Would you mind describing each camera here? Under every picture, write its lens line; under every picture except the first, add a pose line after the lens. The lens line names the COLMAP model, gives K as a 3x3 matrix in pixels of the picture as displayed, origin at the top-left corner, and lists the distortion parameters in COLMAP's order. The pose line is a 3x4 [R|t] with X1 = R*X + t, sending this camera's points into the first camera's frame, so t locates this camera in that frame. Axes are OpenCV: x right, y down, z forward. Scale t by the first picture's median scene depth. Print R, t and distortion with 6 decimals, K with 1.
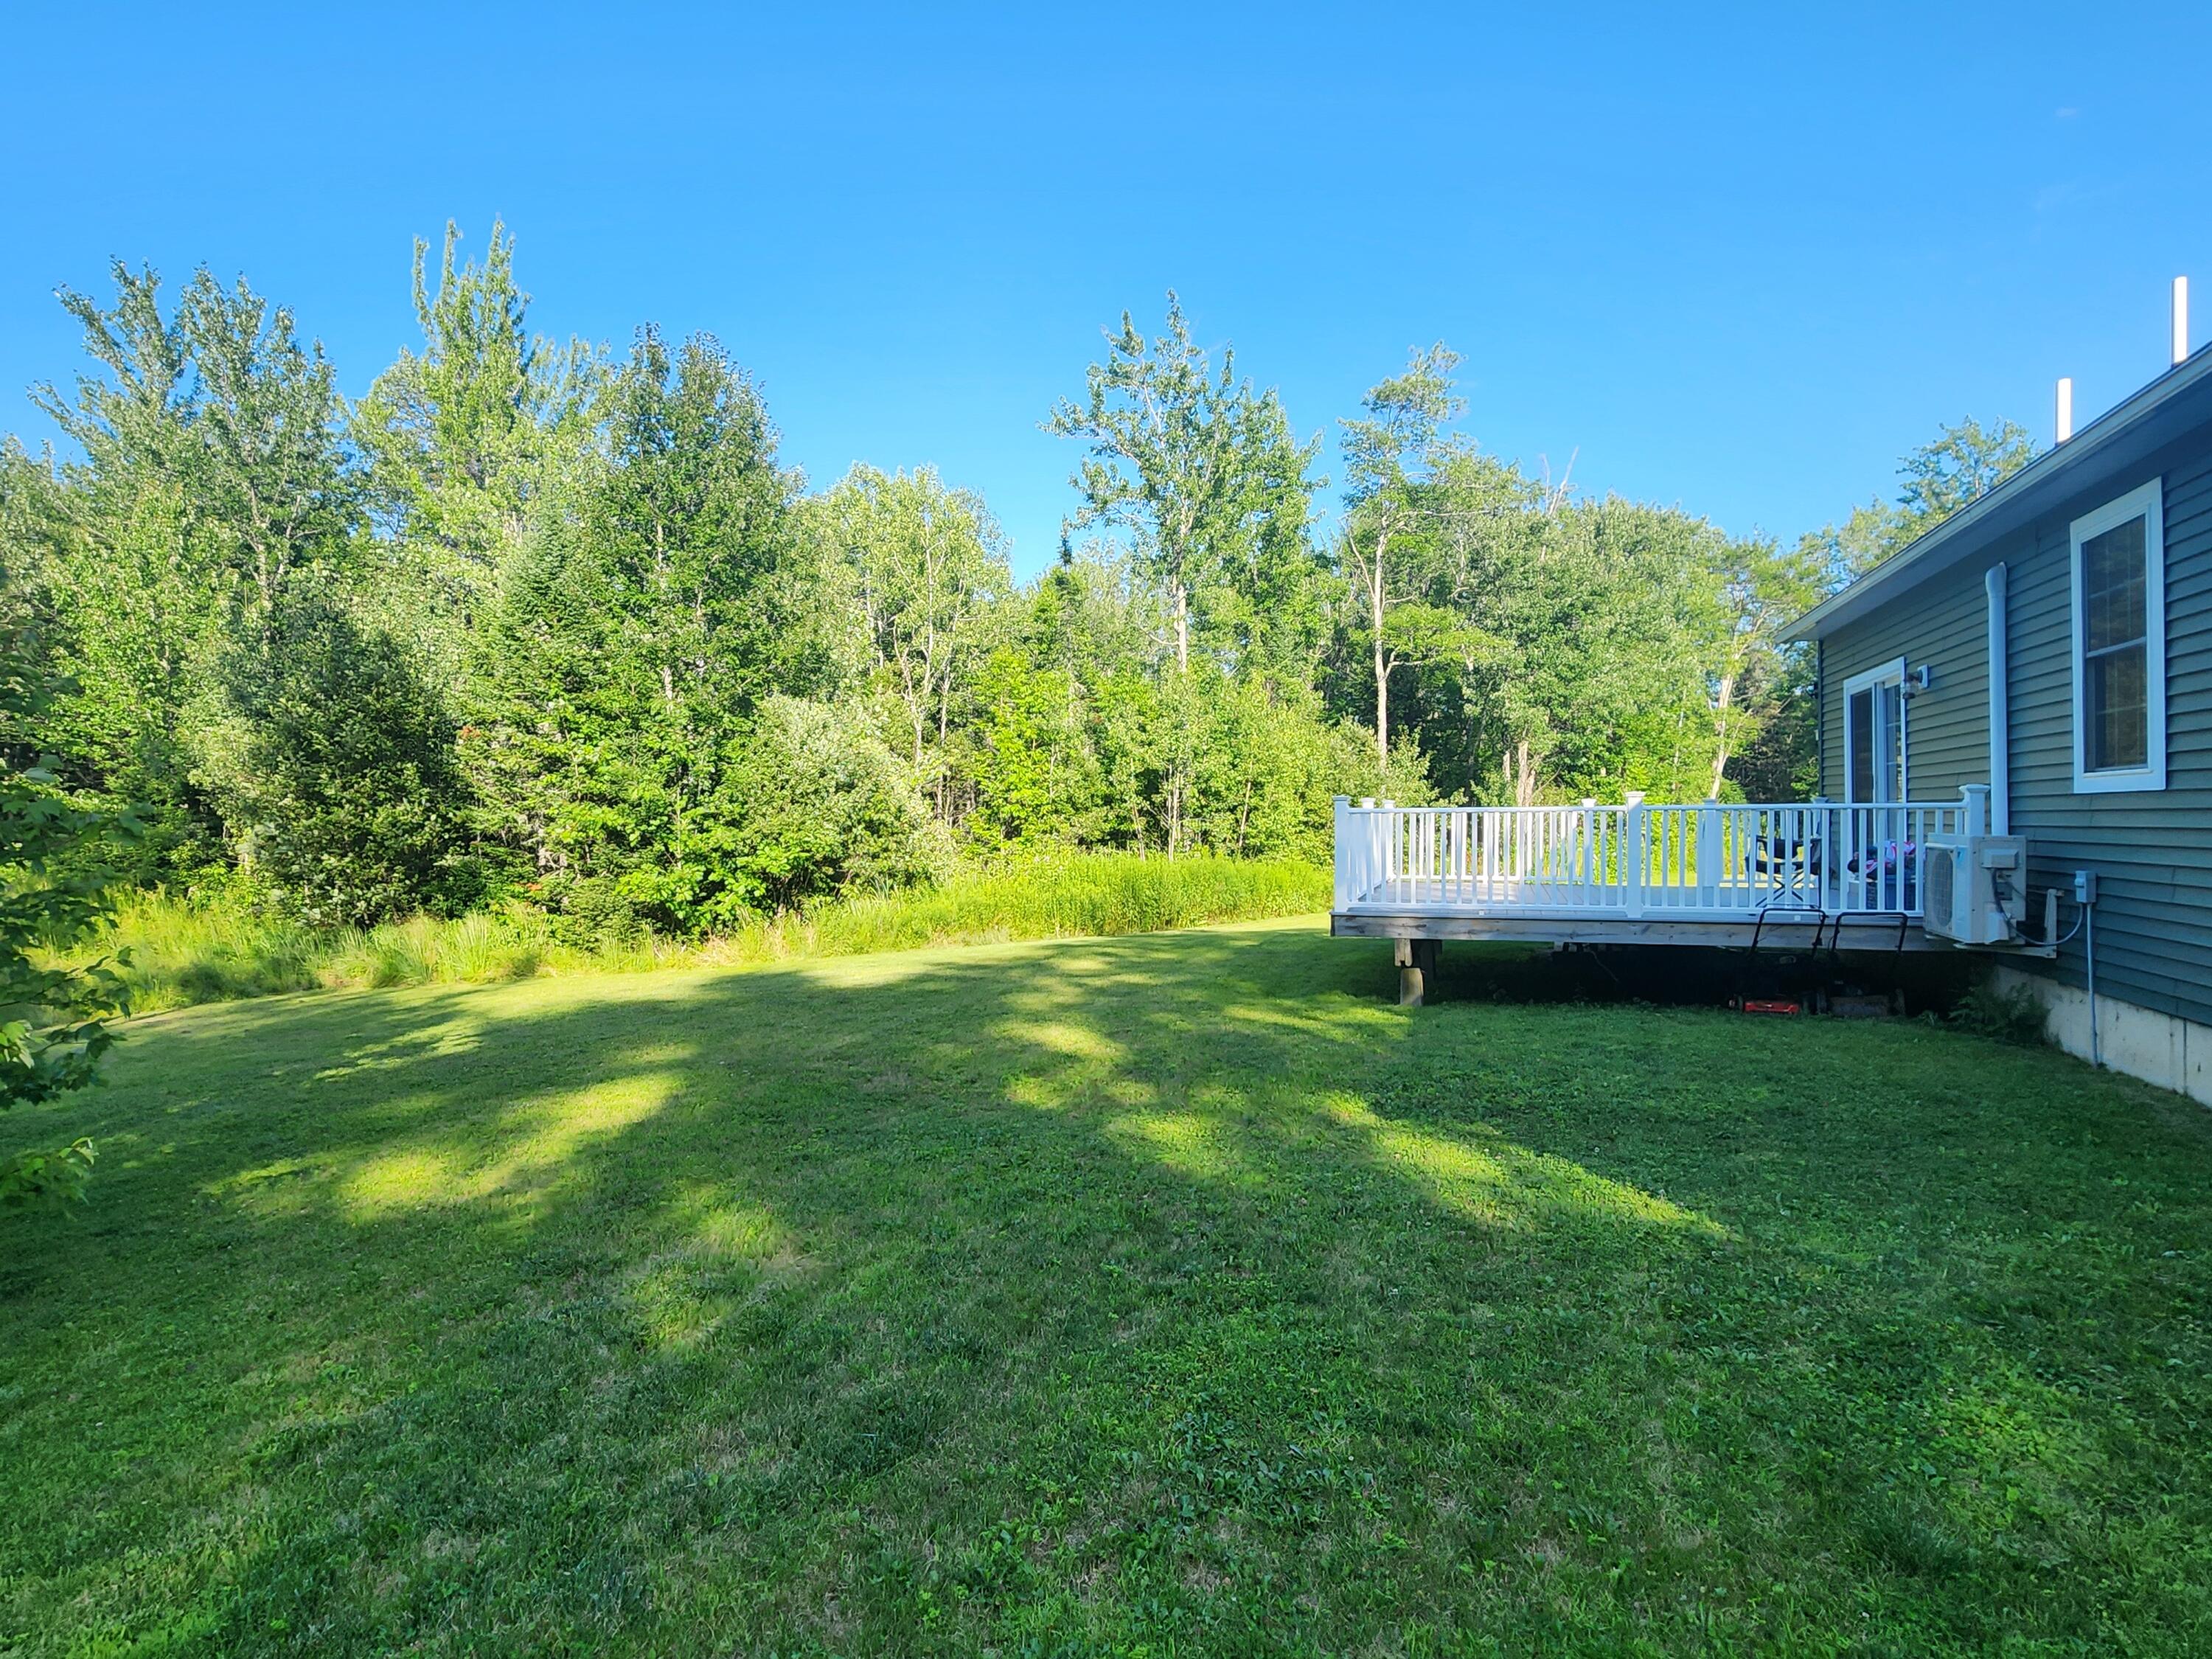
lens RADIAL K [[1232.5, 0, 1097.2], [0, 1232.5, 819.8], [0, 0, 1]] dist [-0.001179, -0.000289]
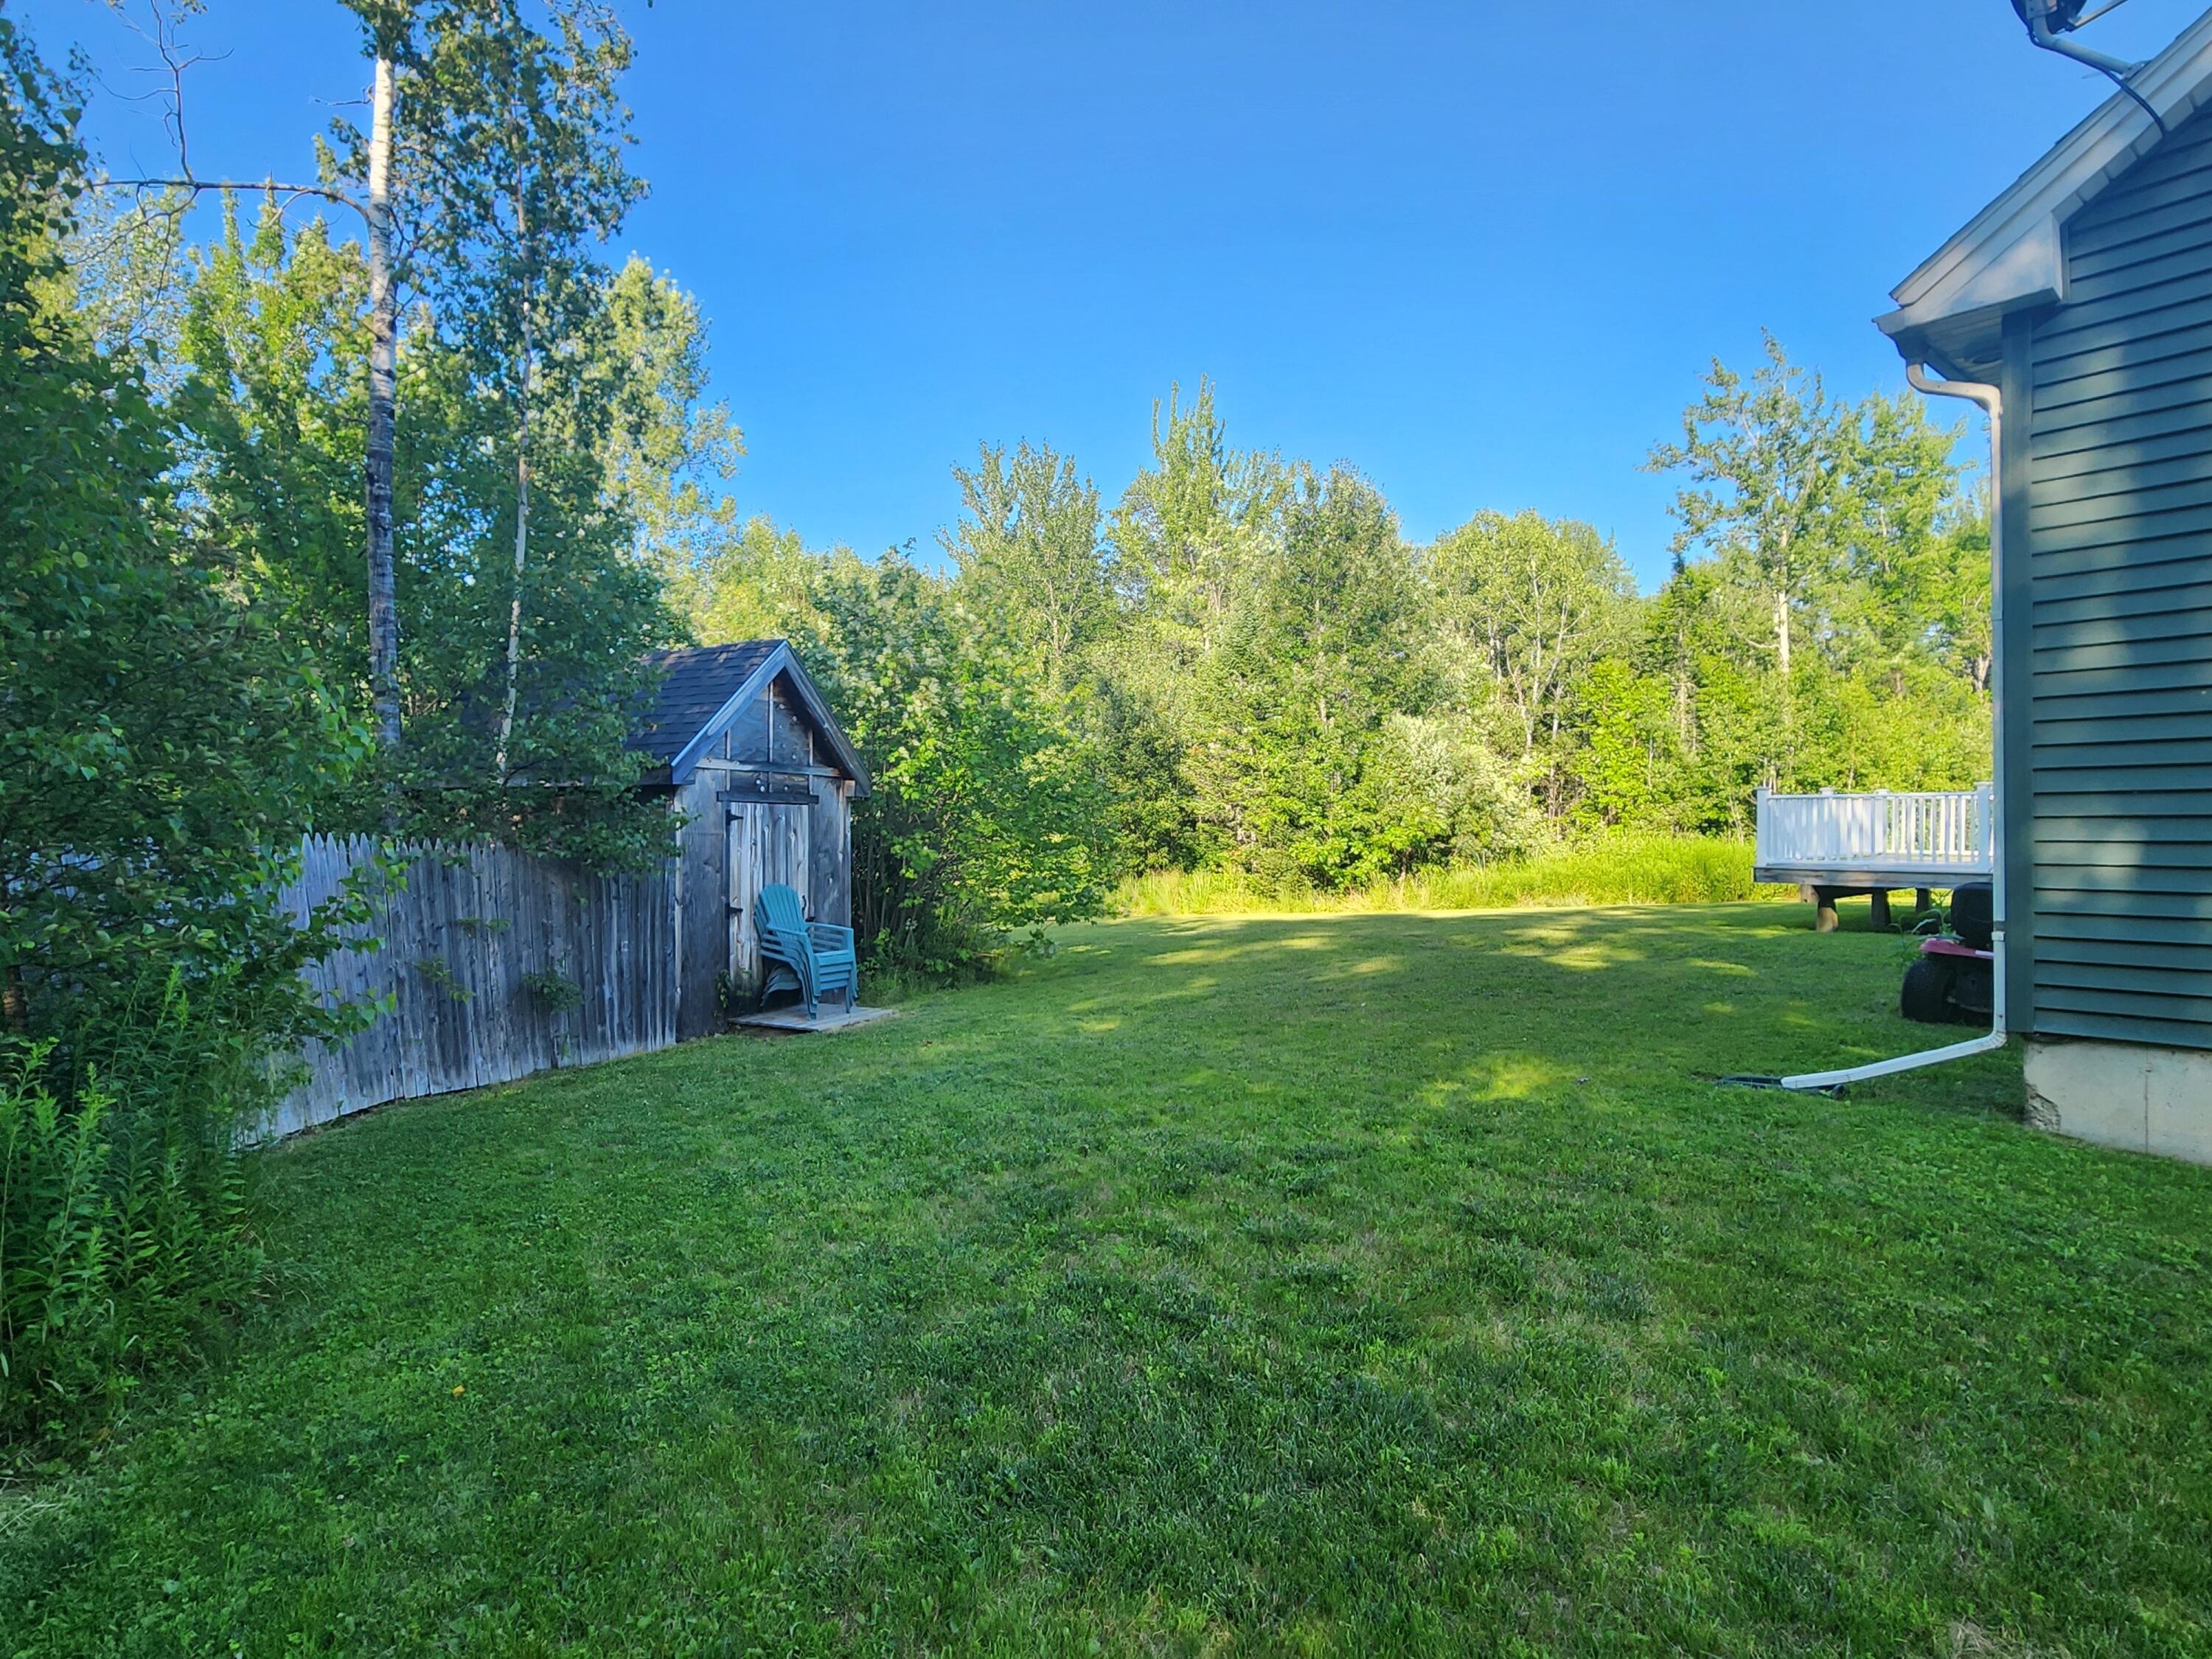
lens RADIAL K [[1232.5, 0, 1097.2], [0, 1232.5, 819.8], [0, 0, 1]] dist [-0.001179, -0.000289]
pose [[0.868285, 0.001890, -0.496062, 0.121997], [0.000440, 0.999989, 0.004581, 0.006555], [0.496066, -0.004196, 0.868275, -0.338627]]
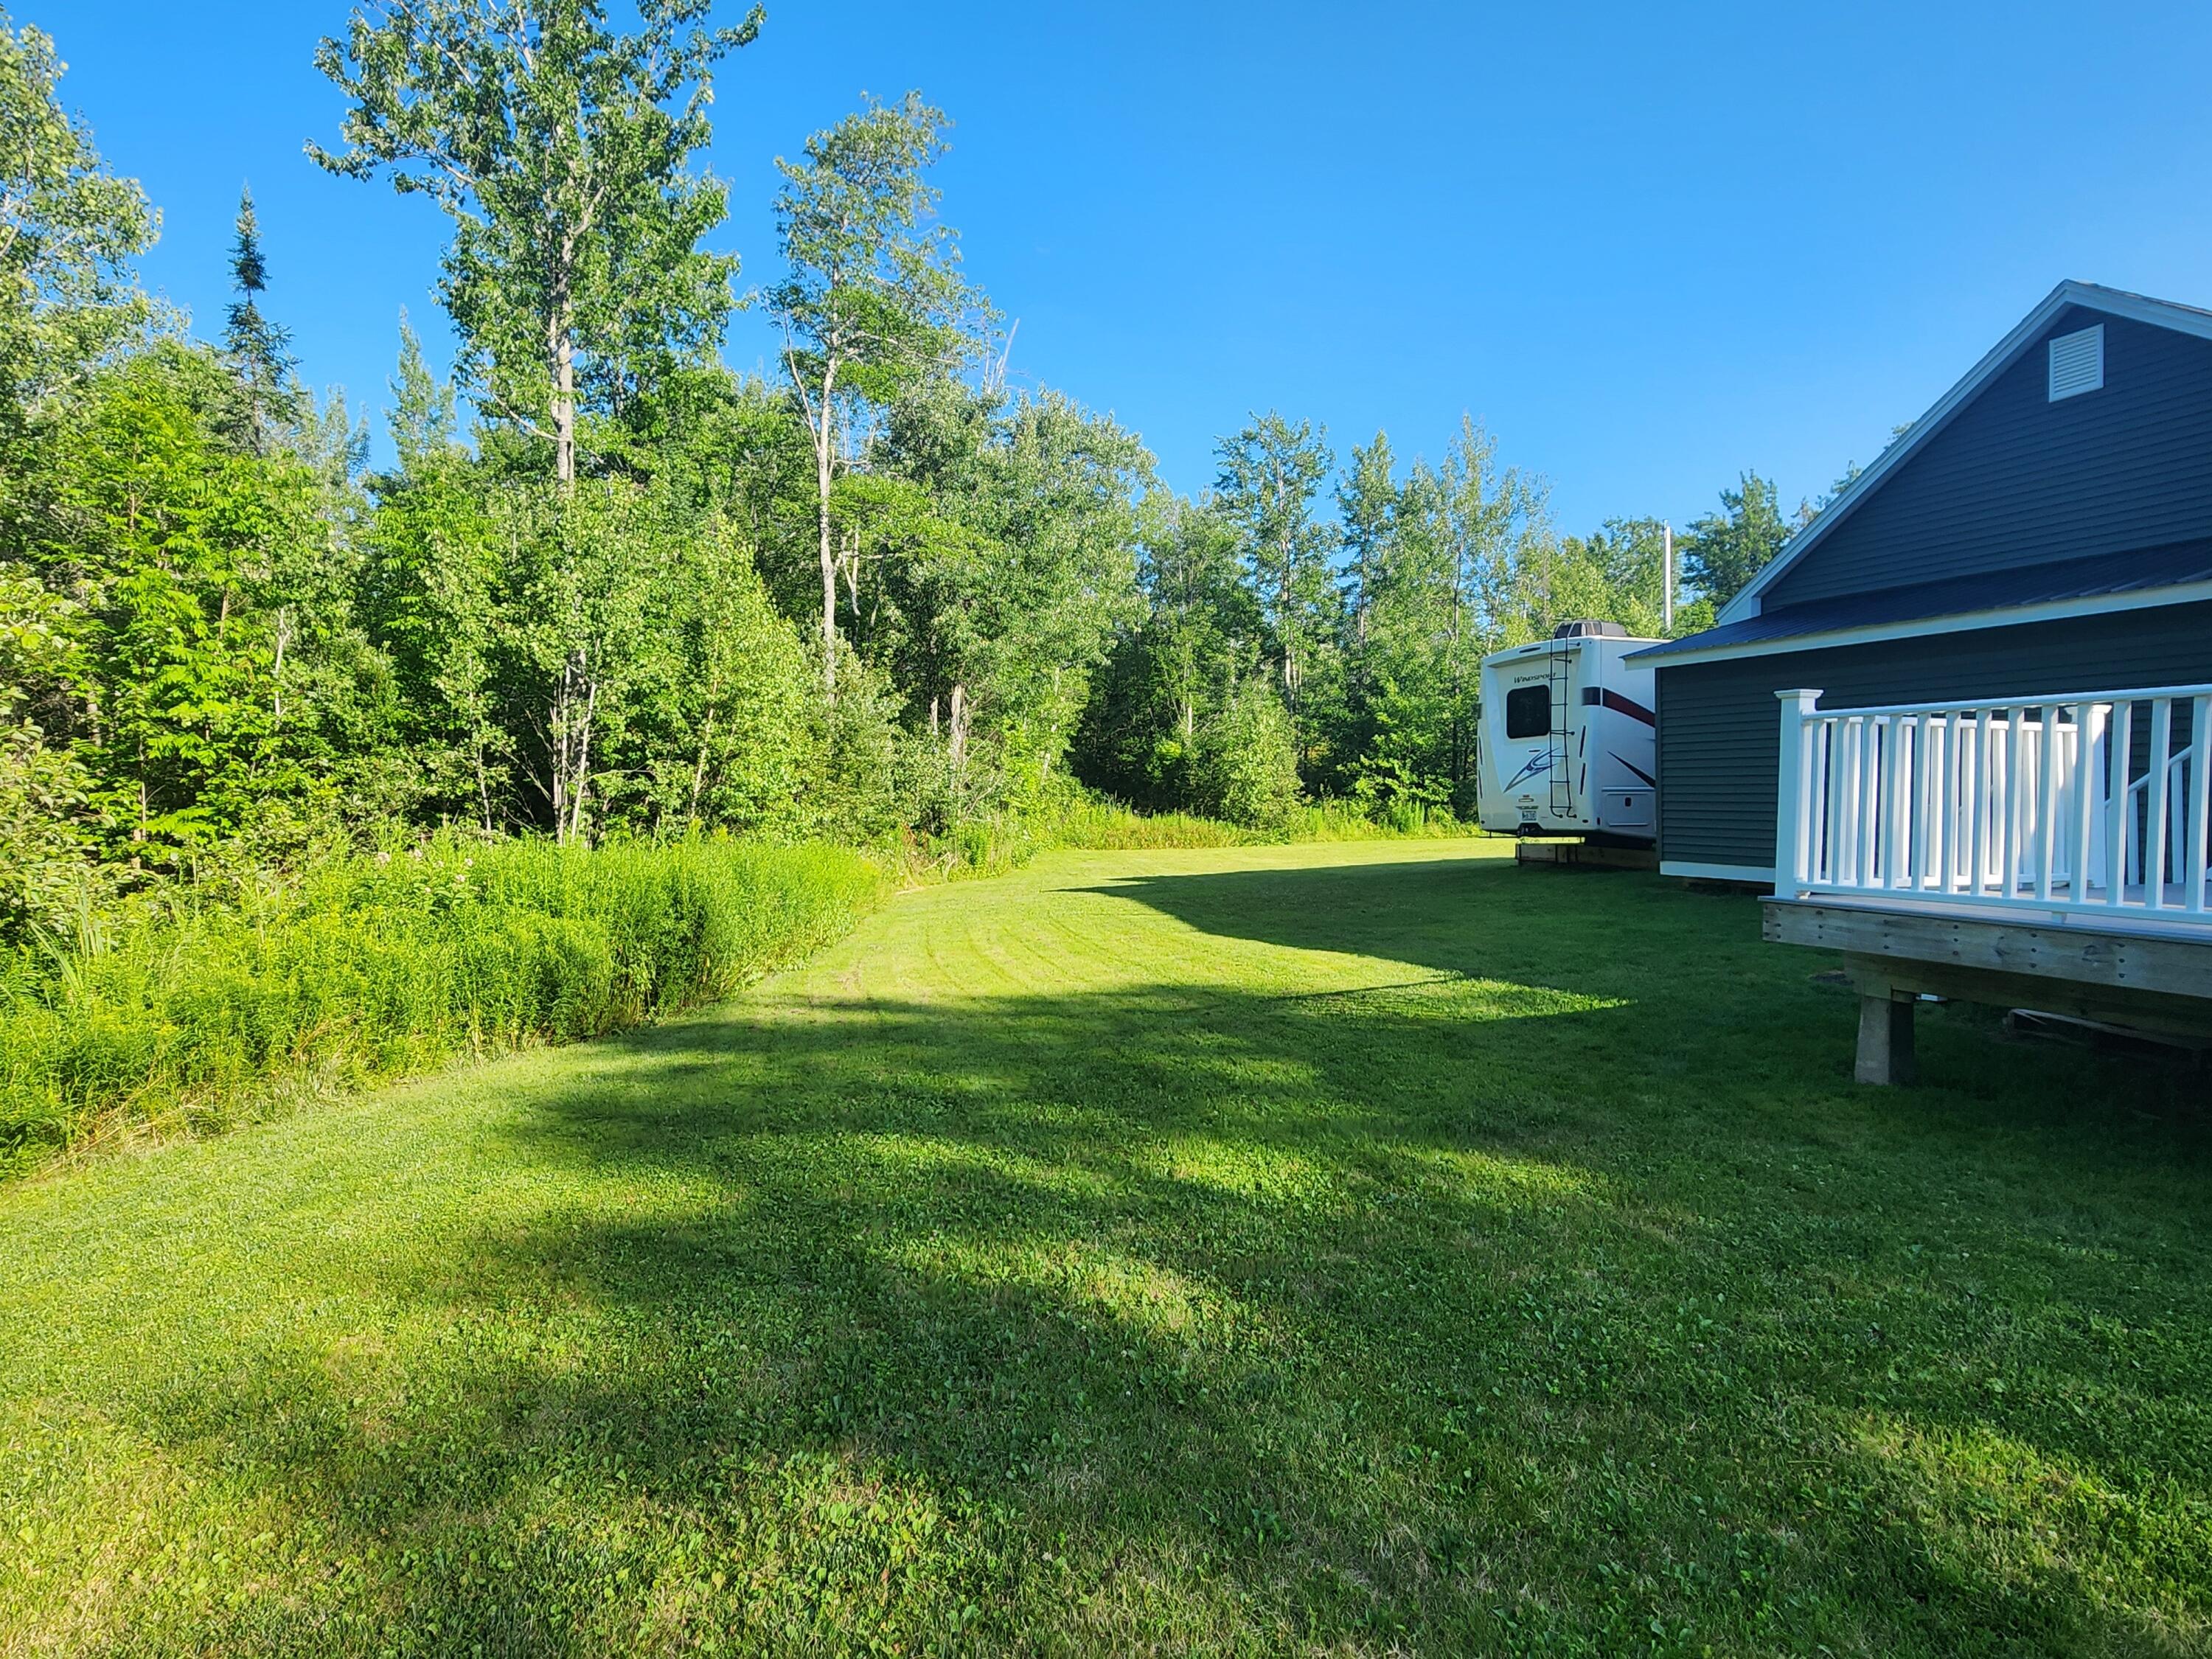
lens RADIAL K [[1232.5, 0, 1097.2], [0, 1232.5, 819.8], [0, 0, 1]] dist [-0.001179, -0.000289]
pose [[0.775450, -0.003615, 0.631398, -0.132312], [-0.007292, 0.999866, 0.014680, 0.014617], [-0.631367, -0.015988, 0.775320, 0.625068]]
